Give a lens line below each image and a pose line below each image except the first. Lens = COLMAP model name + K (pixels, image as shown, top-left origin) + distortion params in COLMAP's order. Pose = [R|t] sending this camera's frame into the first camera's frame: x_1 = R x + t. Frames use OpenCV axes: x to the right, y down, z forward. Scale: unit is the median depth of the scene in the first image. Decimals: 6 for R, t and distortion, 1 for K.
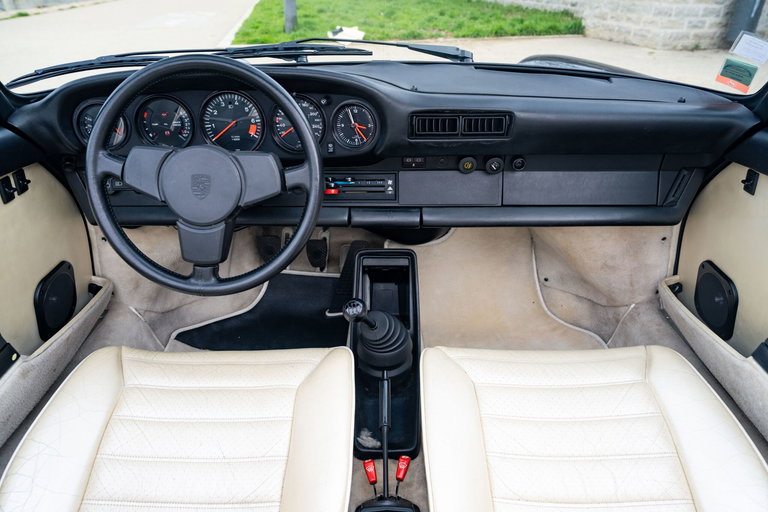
lens RADIAL K [[532.2, 0, 384.1], [0, 532.2, 255.6], [0, 0, 1]] dist [-0.006223, 0.000093]
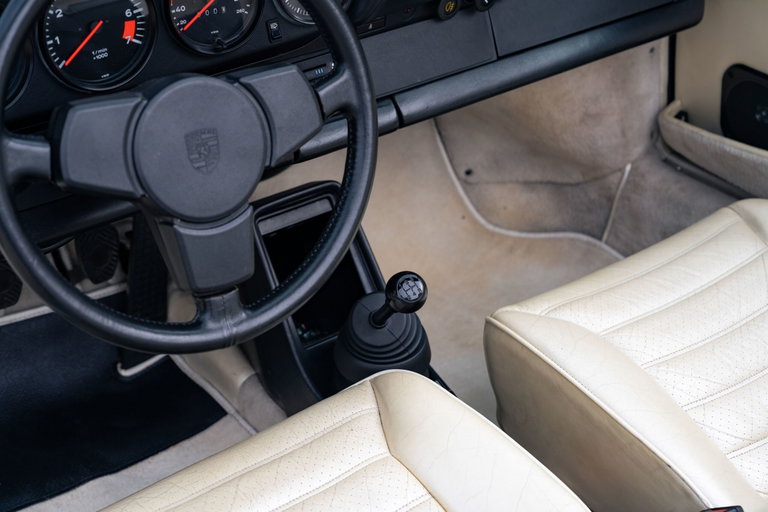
lens RADIAL K [[1323.8, 0, 384.0], [0, 1323.8, 256.1], [0, 0, 1]] dist [-0.000543, 0.000000]
pose [[0.797213, -0.315876, 0.514464, -0.606842], [0.287088, 0.948027, 0.137208, -0.104377], [-0.531066, 0.038312, 0.846464, -0.162523]]
